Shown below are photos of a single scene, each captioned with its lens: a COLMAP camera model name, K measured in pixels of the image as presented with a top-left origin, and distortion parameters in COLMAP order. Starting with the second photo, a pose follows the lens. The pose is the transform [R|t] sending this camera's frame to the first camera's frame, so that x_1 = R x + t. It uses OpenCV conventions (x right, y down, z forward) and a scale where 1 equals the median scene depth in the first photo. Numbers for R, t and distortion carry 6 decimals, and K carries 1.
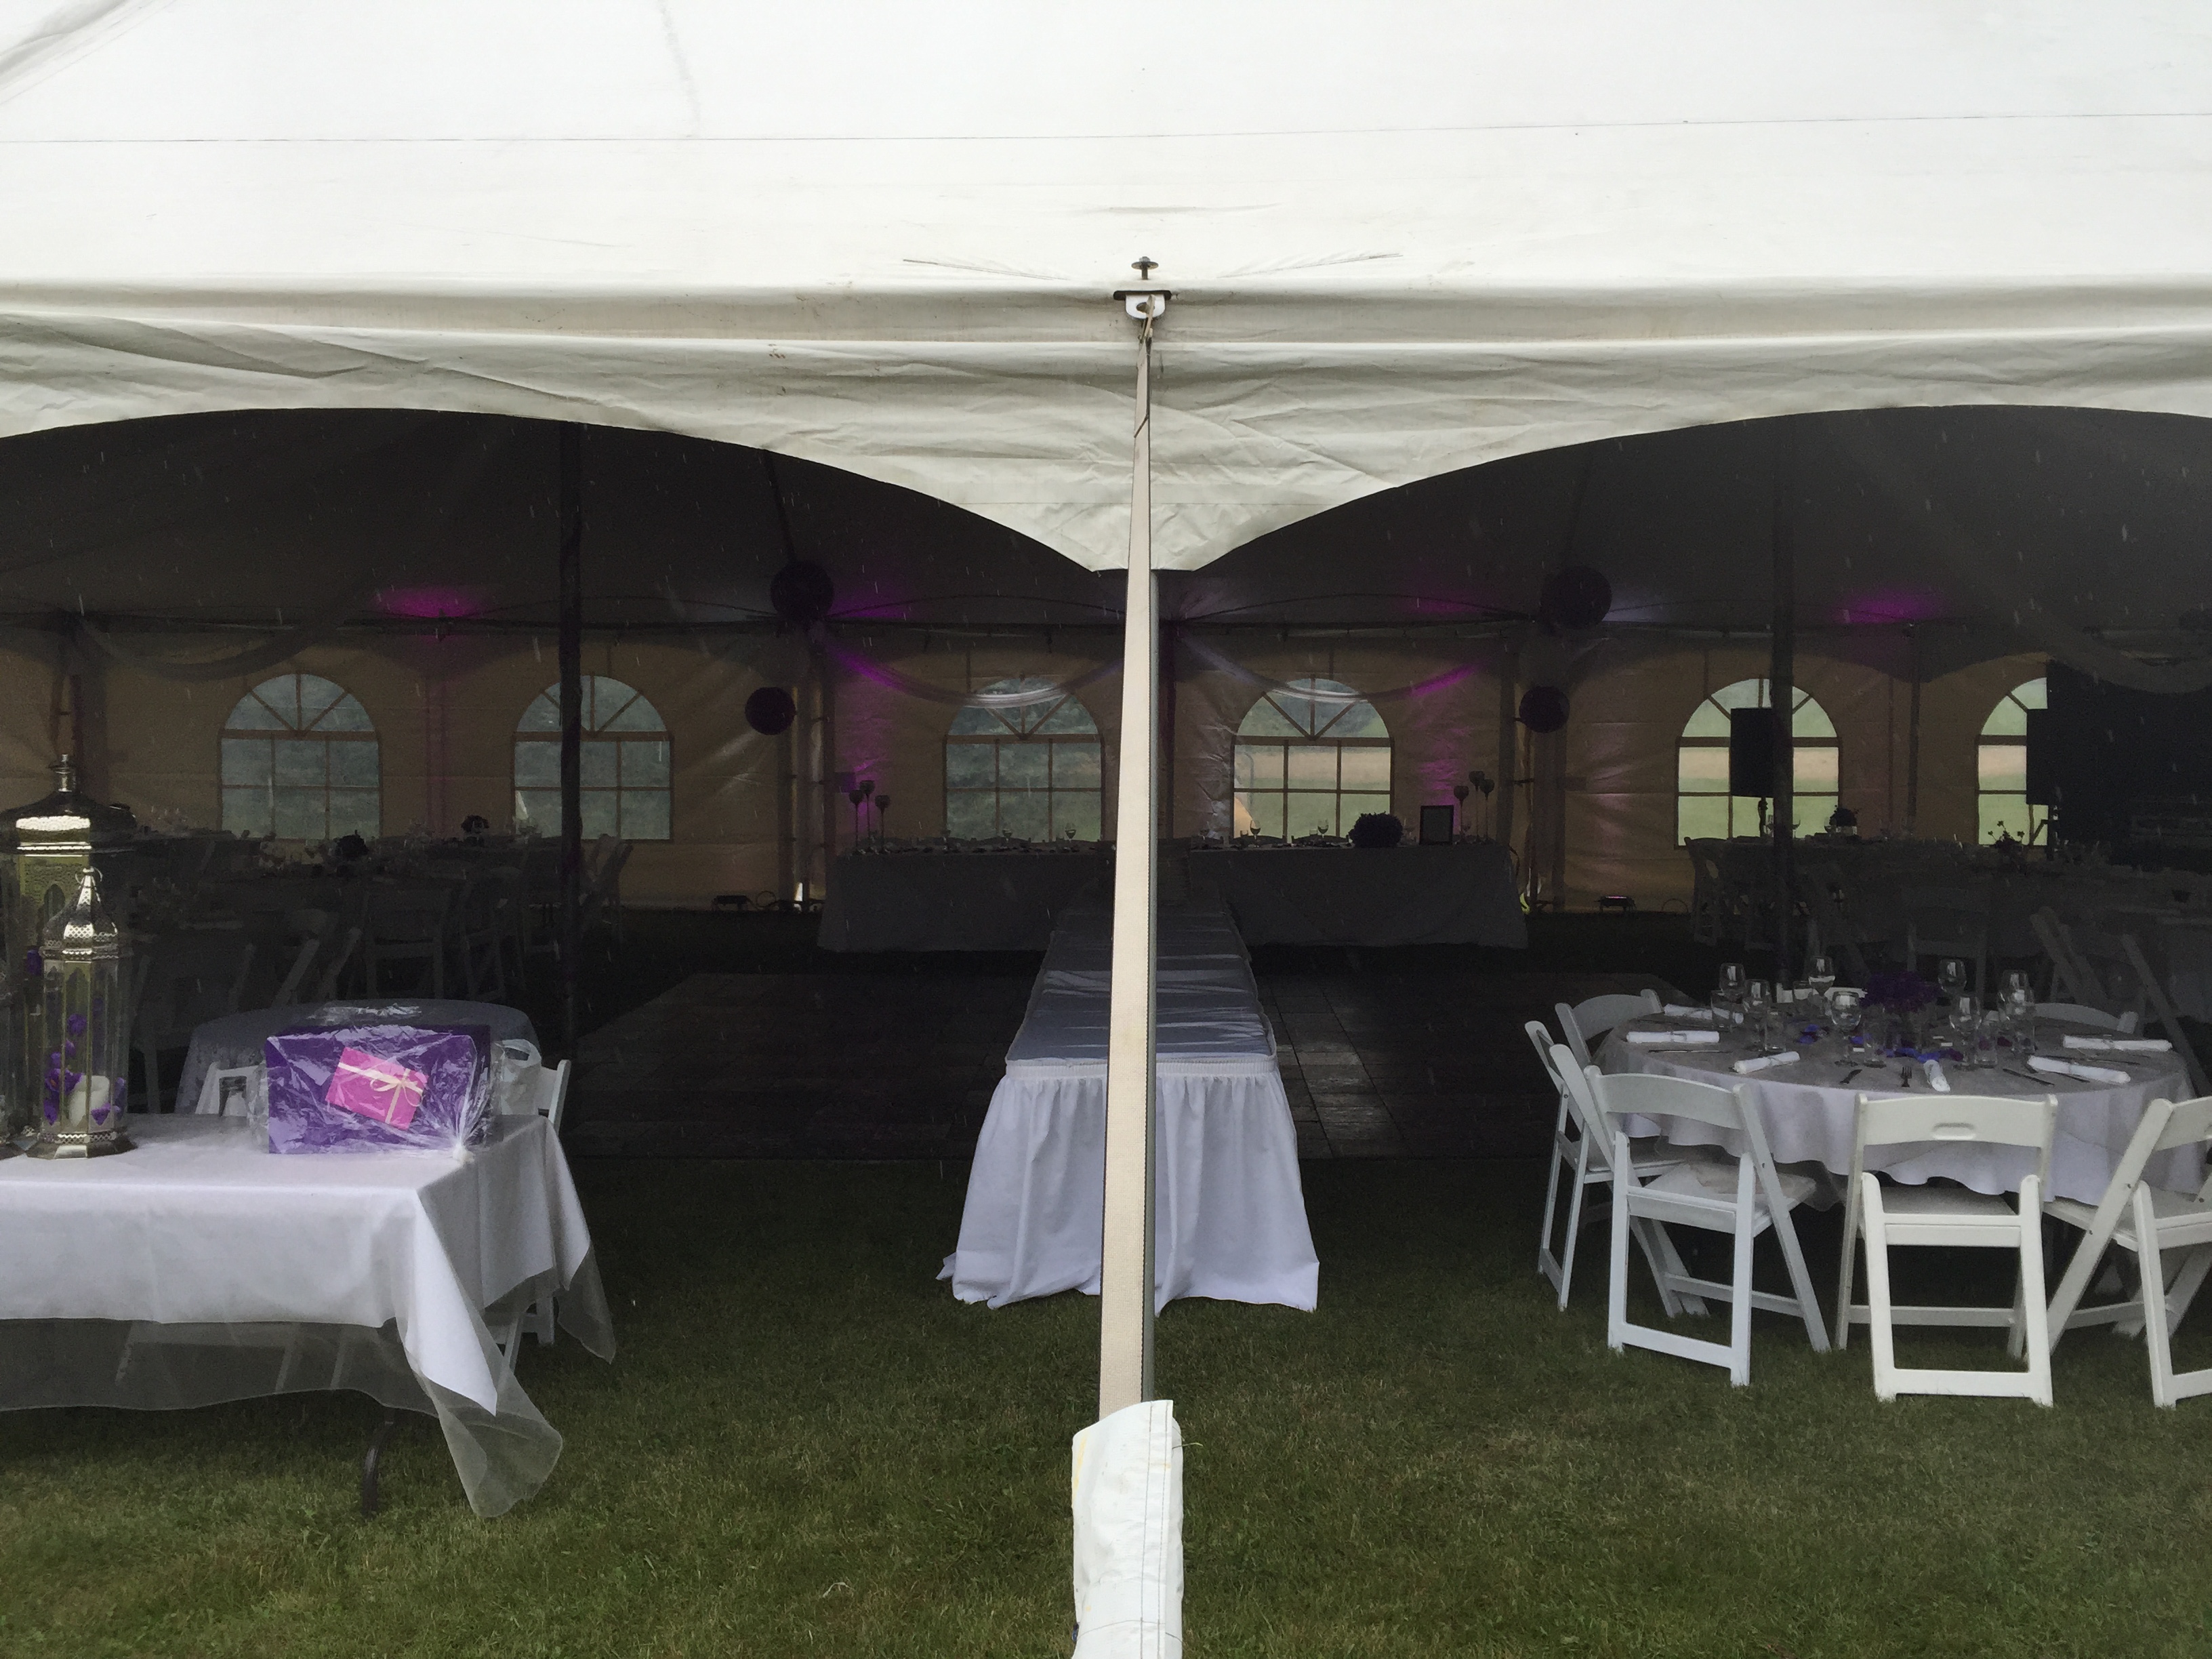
lens RADIAL K [[1870.5, 0, 1111.9], [0, 1870.5, 781.5], [0, 0, 1]] dist [0.085562, -0.105108]
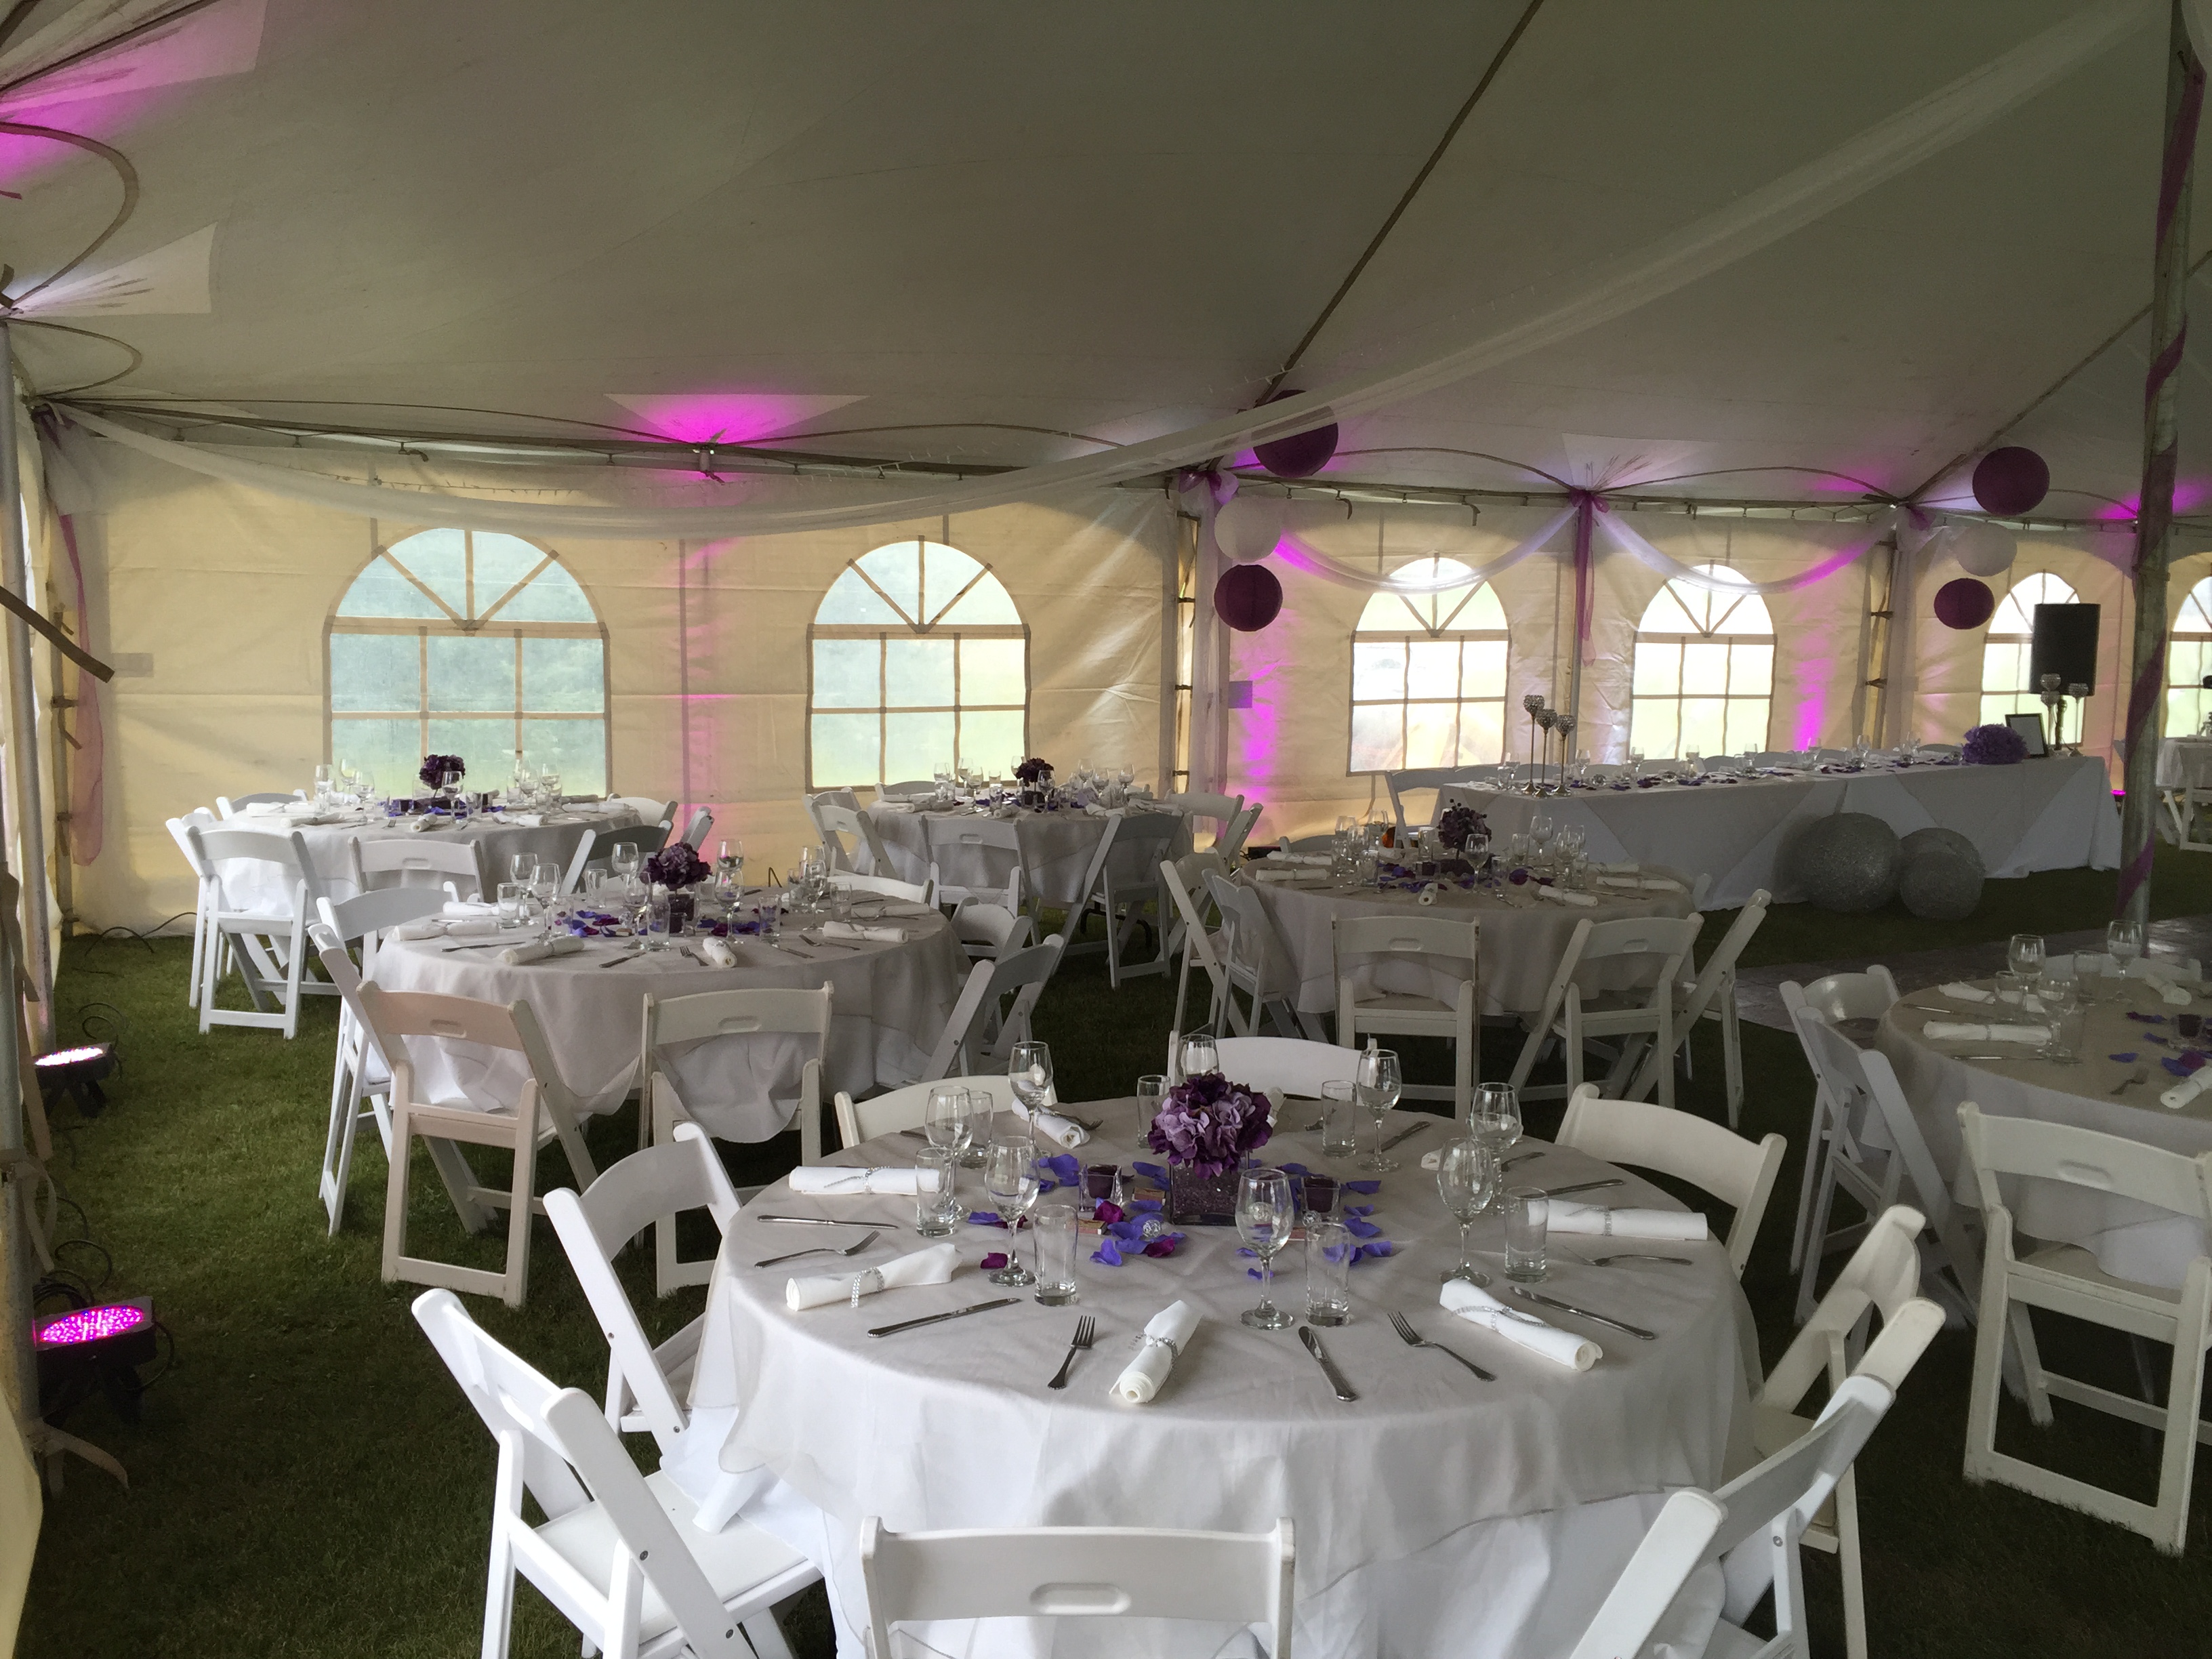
lens RADIAL K [[1861.0, 0, 1117.2], [0, 1861.0, 793.9], [0, 0, 1]] dist [0.079179, -0.109077]
pose [[0.868808, -0.041256, 0.493428, -0.557912], [0.006316, 0.997365, 0.072270, -0.014093], [-0.495109, -0.059672, 0.866779, 0.384982]]
